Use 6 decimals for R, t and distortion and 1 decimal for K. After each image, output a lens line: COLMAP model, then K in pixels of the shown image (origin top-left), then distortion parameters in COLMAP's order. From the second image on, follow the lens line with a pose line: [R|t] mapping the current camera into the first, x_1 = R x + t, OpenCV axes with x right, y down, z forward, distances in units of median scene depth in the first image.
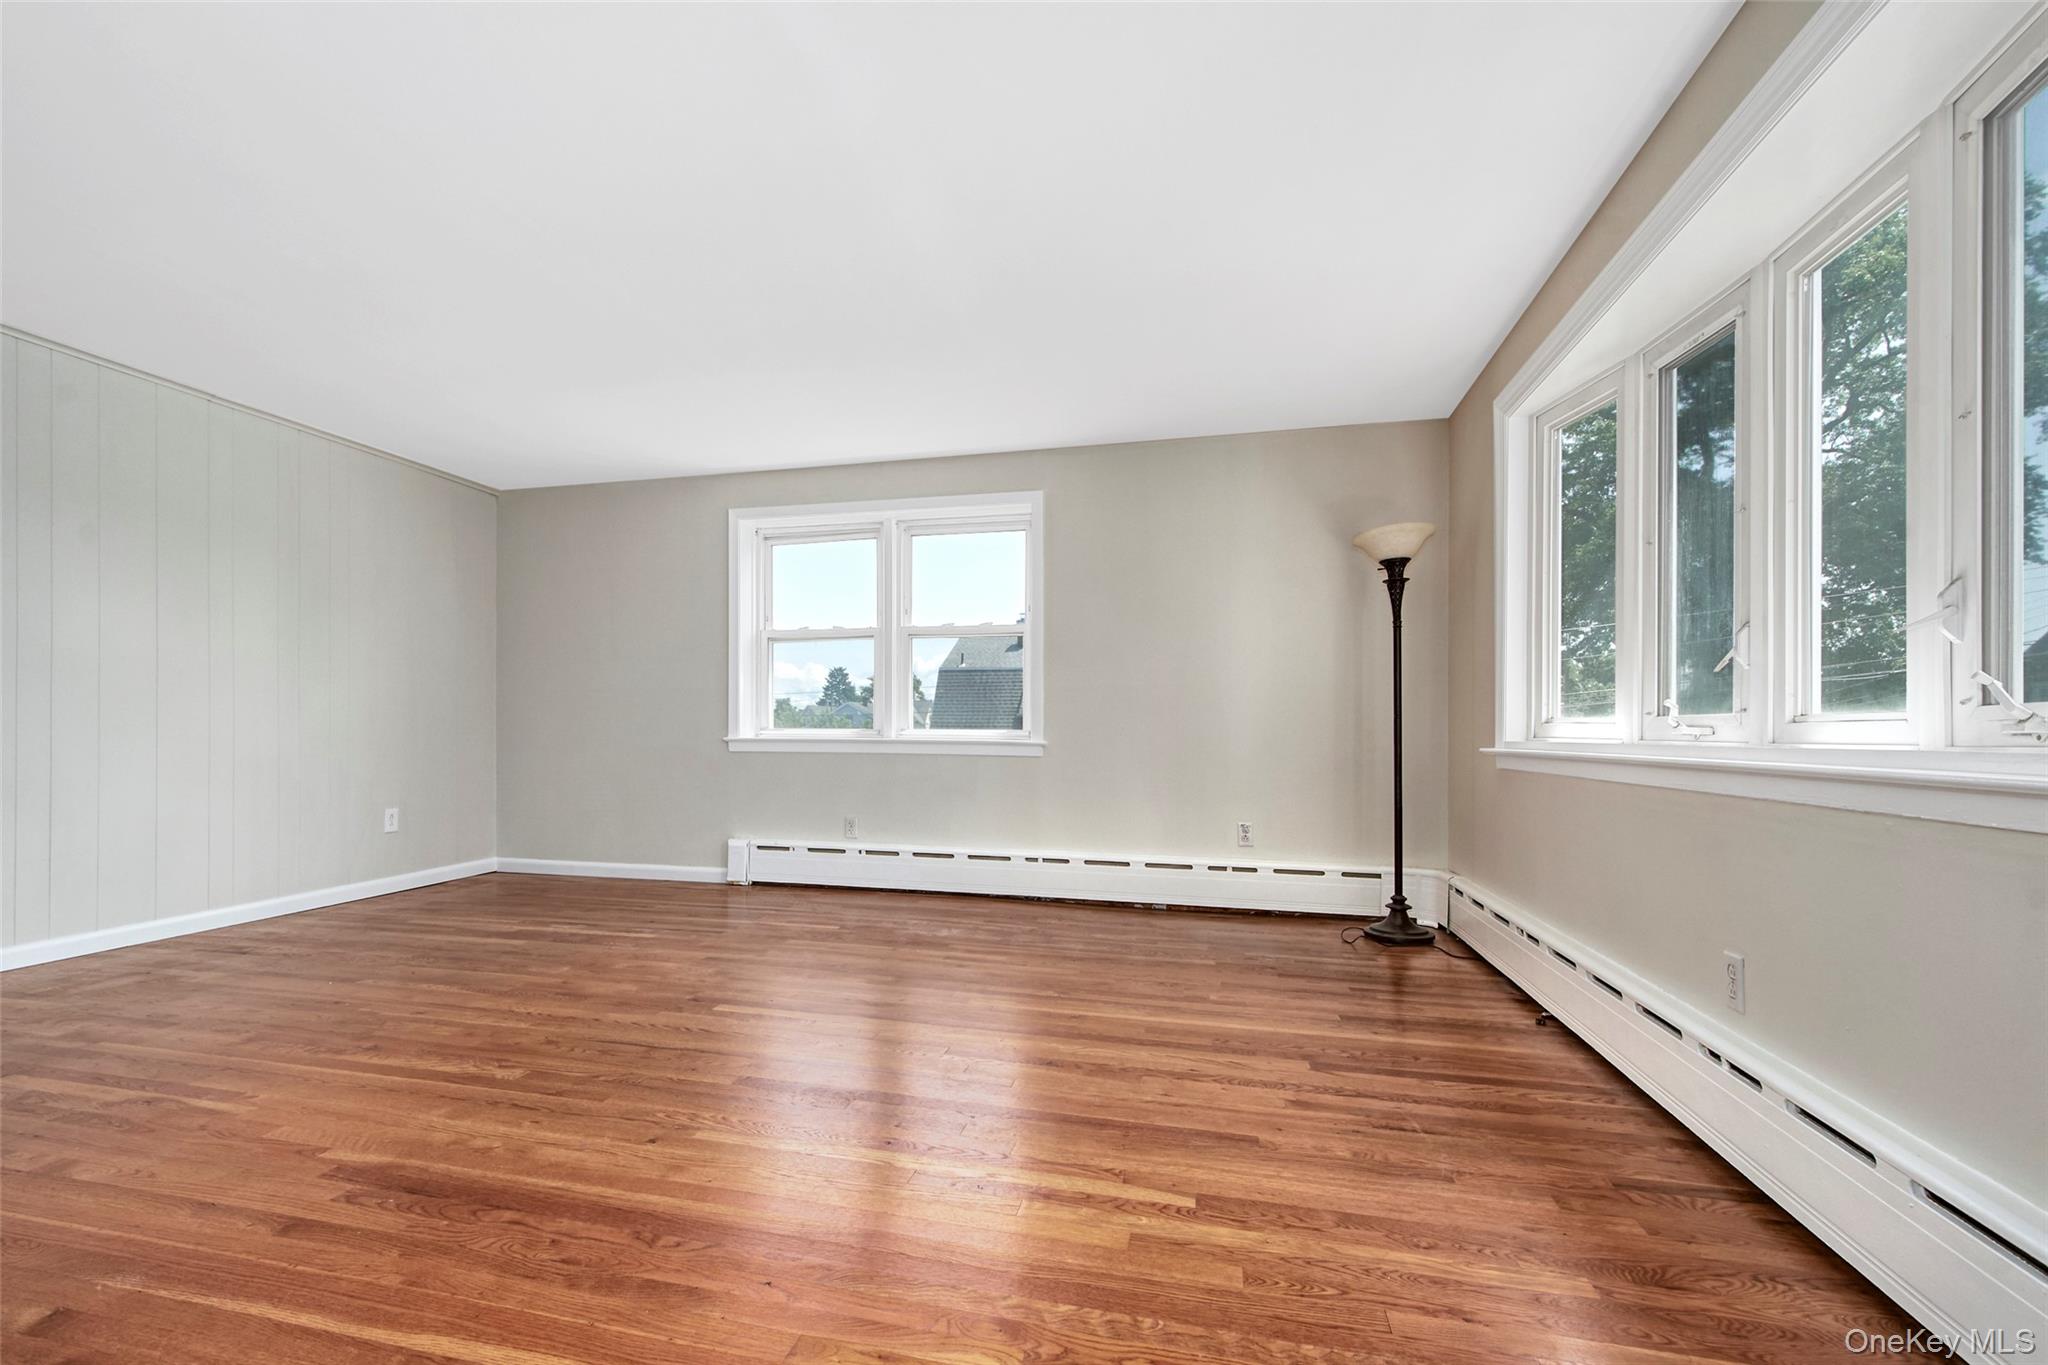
lens RADIAL K [[899.2, 0, 993.7], [0, 899.2, 727.3], [0, 0, 1]] dist [0.002421, -0.001316]
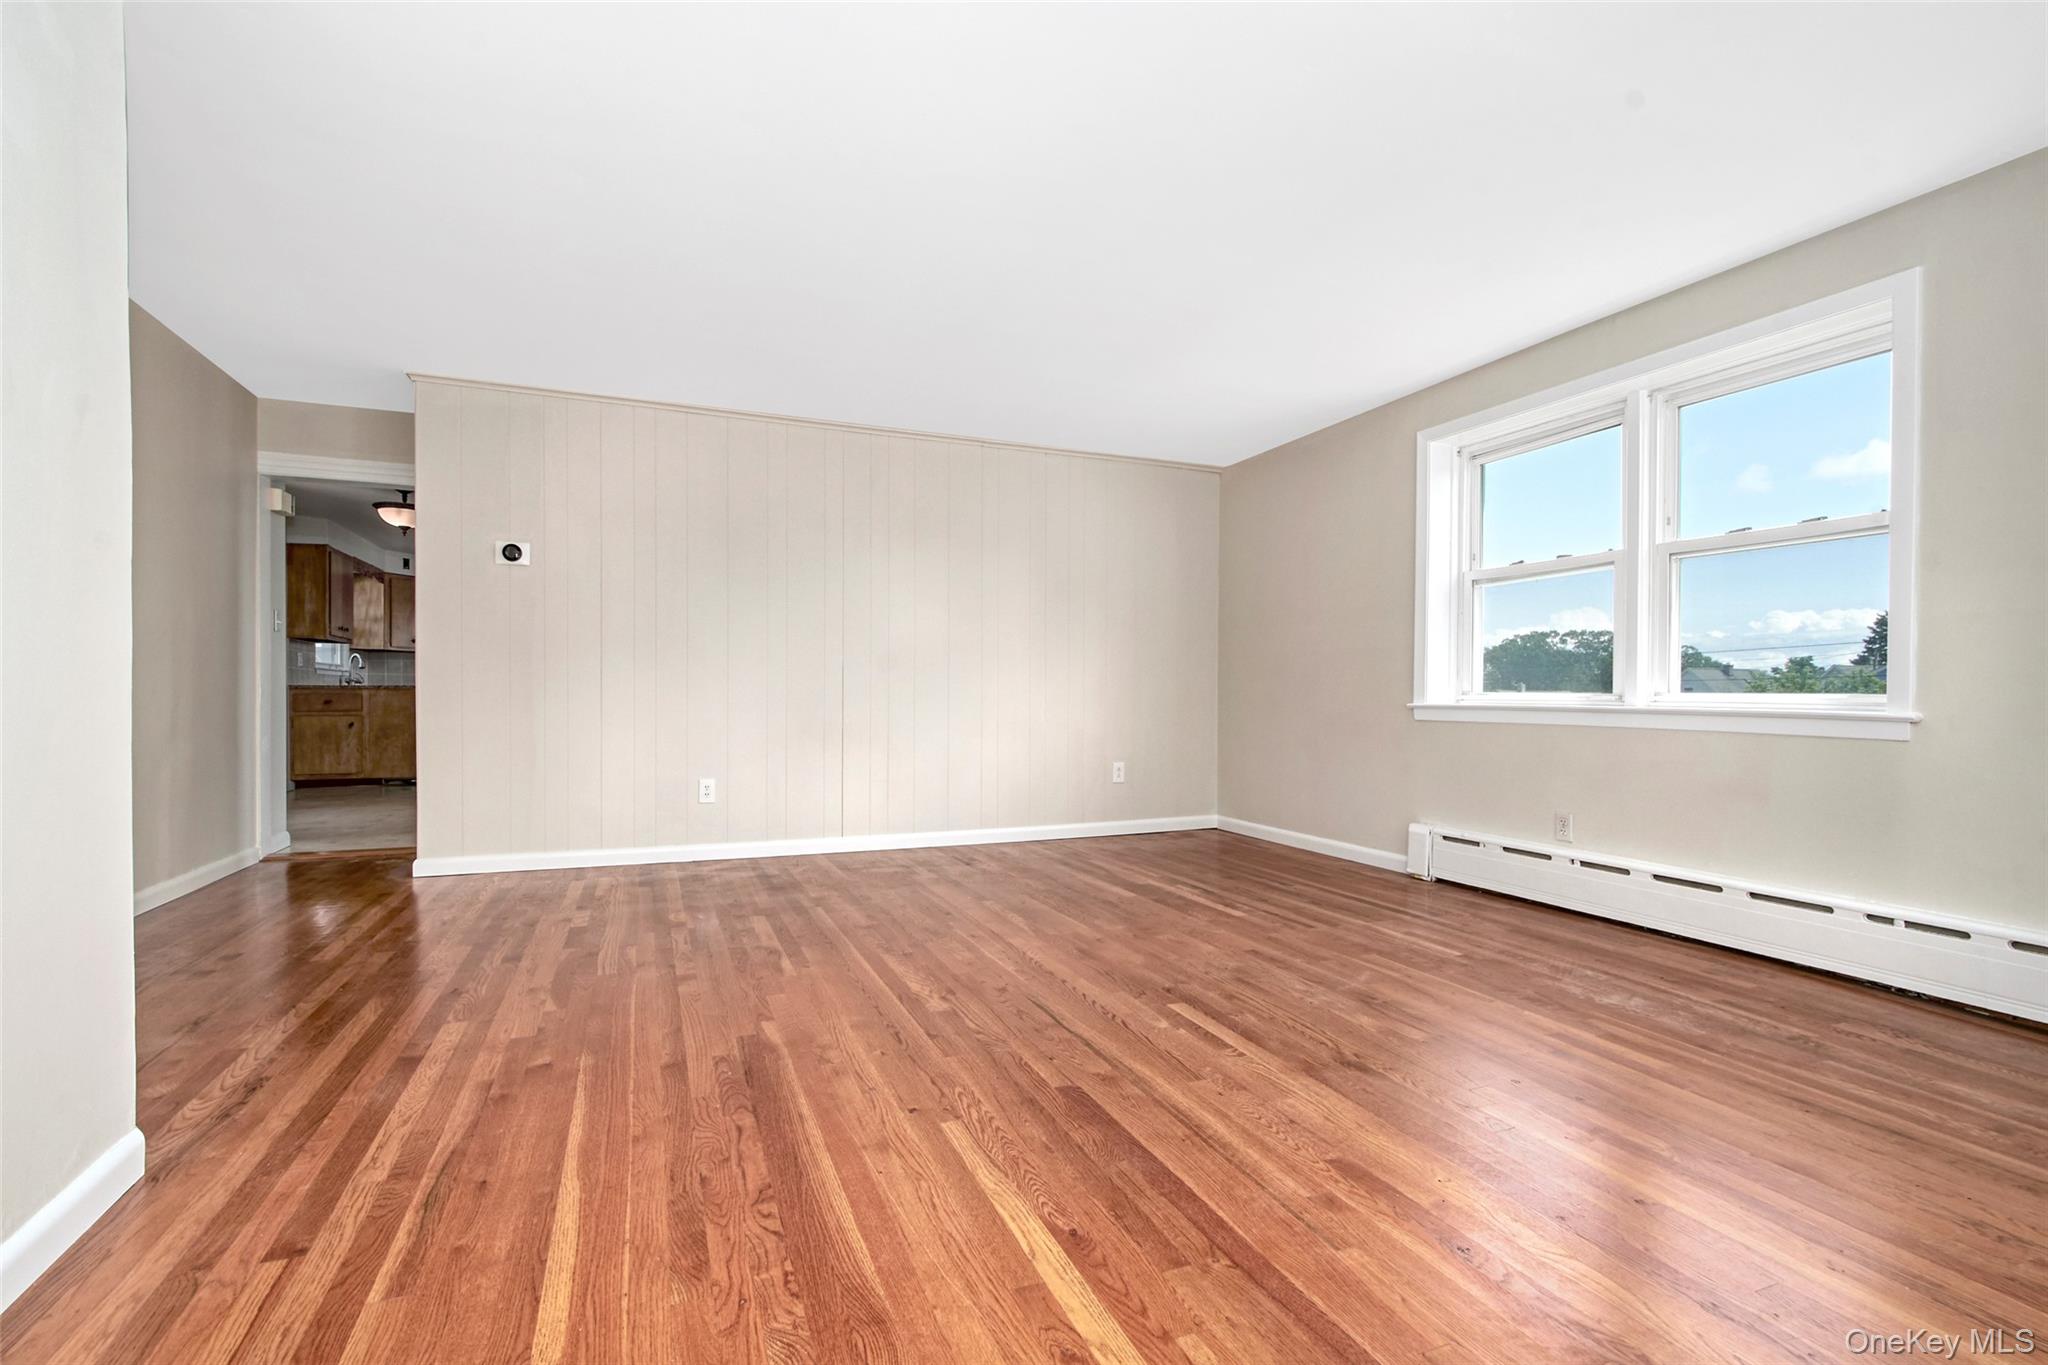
lens RADIAL K [[899.2, 0, 996.2], [0, 899.2, 703.9], [0, 0, 1]] dist [0.002421, -0.001316]
pose [[0.573509, 0.008478, -0.819155, 0.221358], [0.000085, 0.999946, 0.010409, 0.003973], [0.819199, -0.006039, 0.573478, 0.245405]]
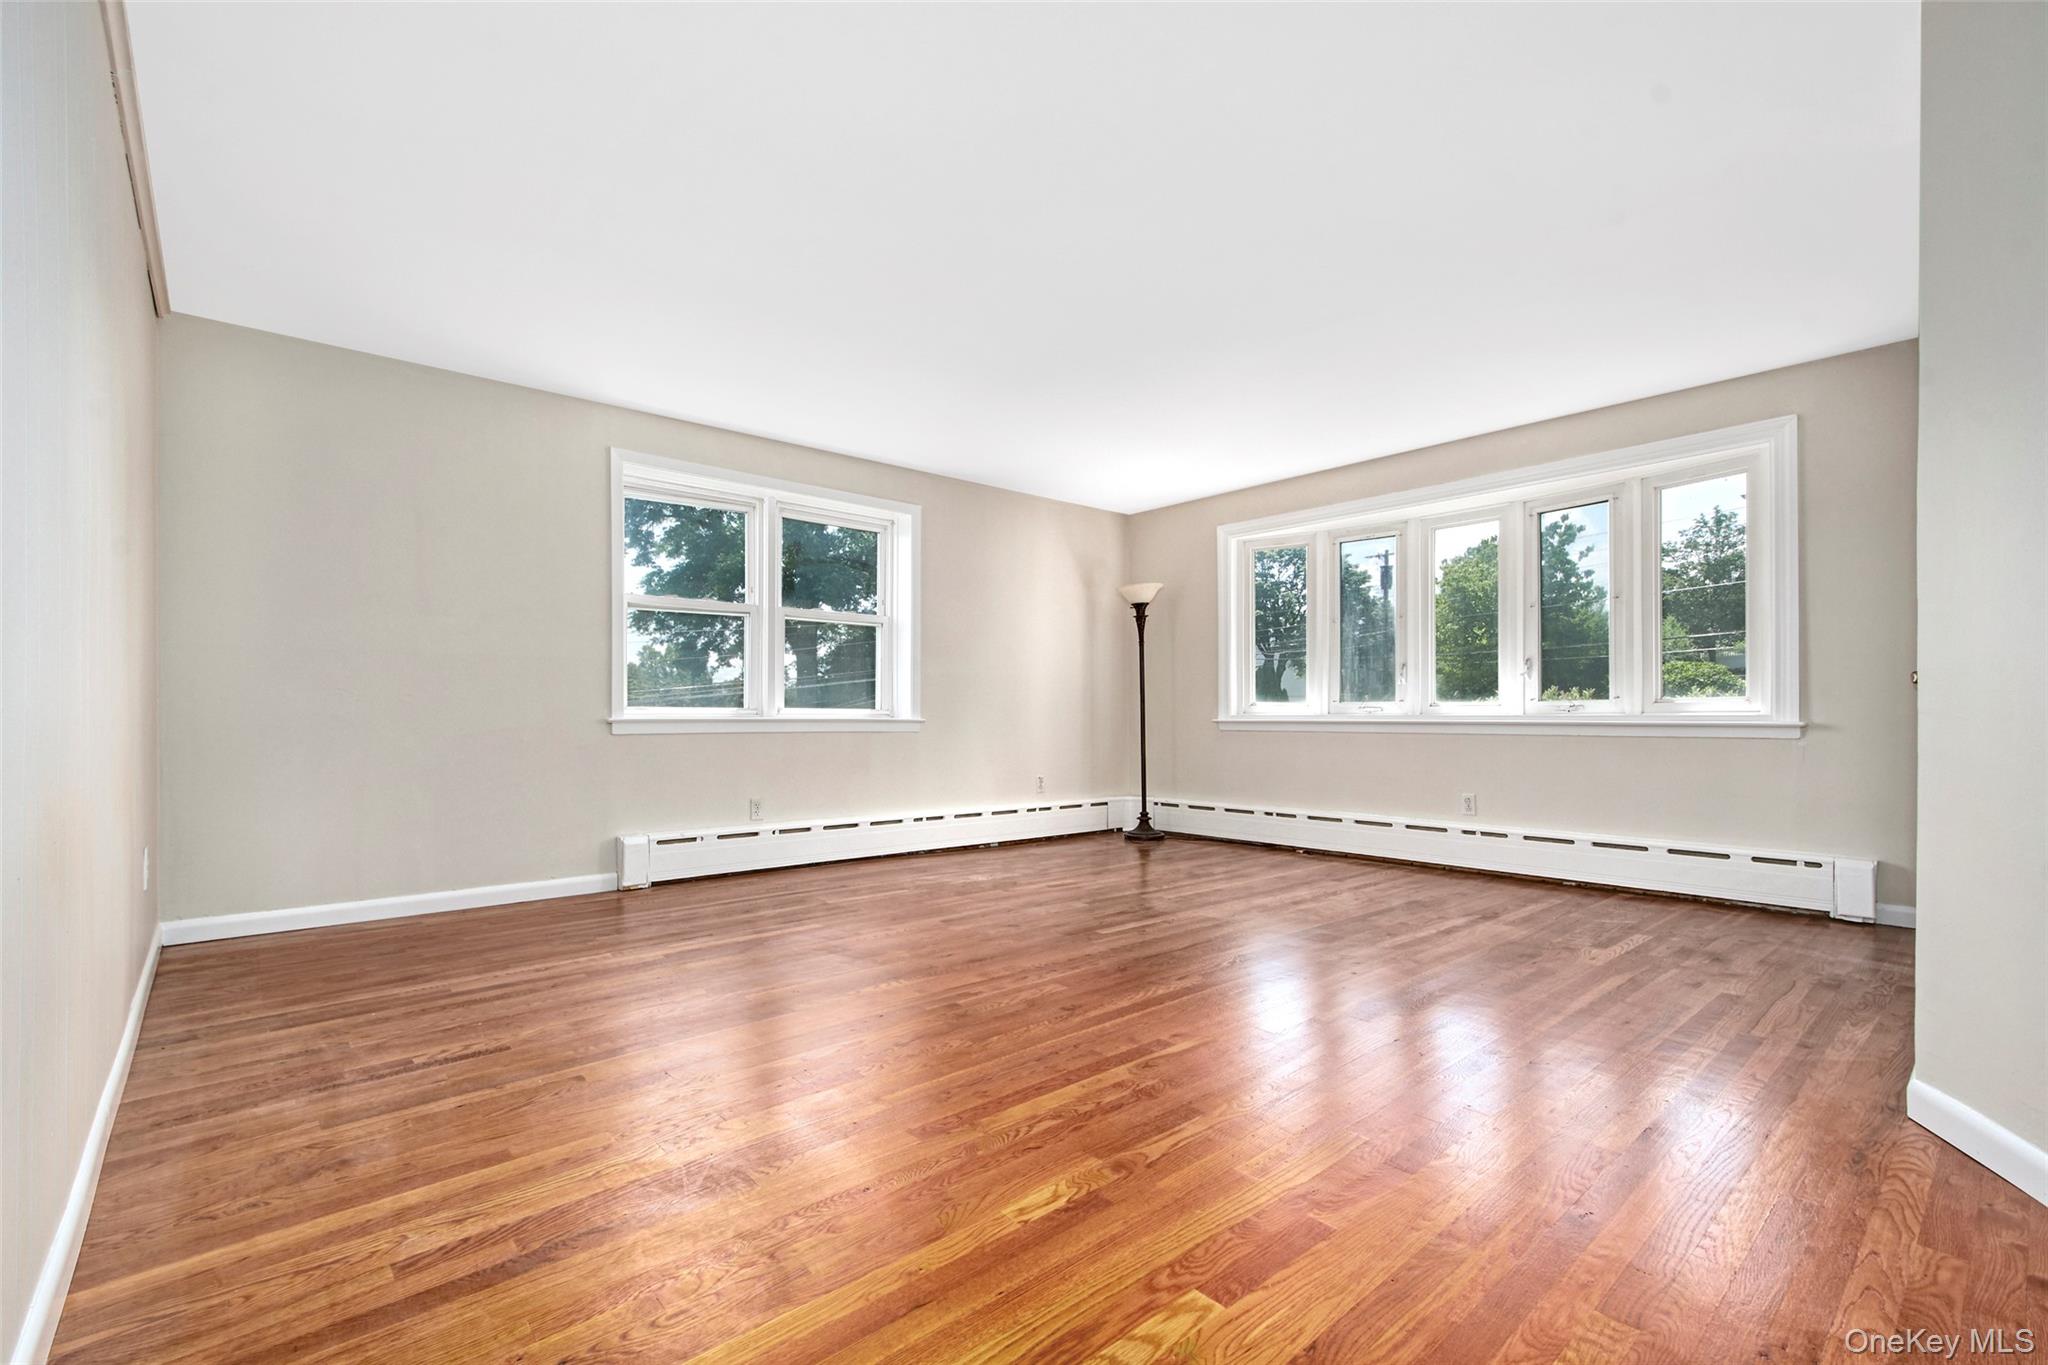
lens RADIAL K [[899.2, 0, 1016.3], [0, 899.2, 692.2], [0, 0, 1]] dist [0.002421, -0.001316]
pose [[0.568351, 0.013267, 0.822679, -0.989339], [-0.009639, 0.999909, -0.009466, -0.010280], [-0.822730, -0.002549, 0.568427, 0.266306]]
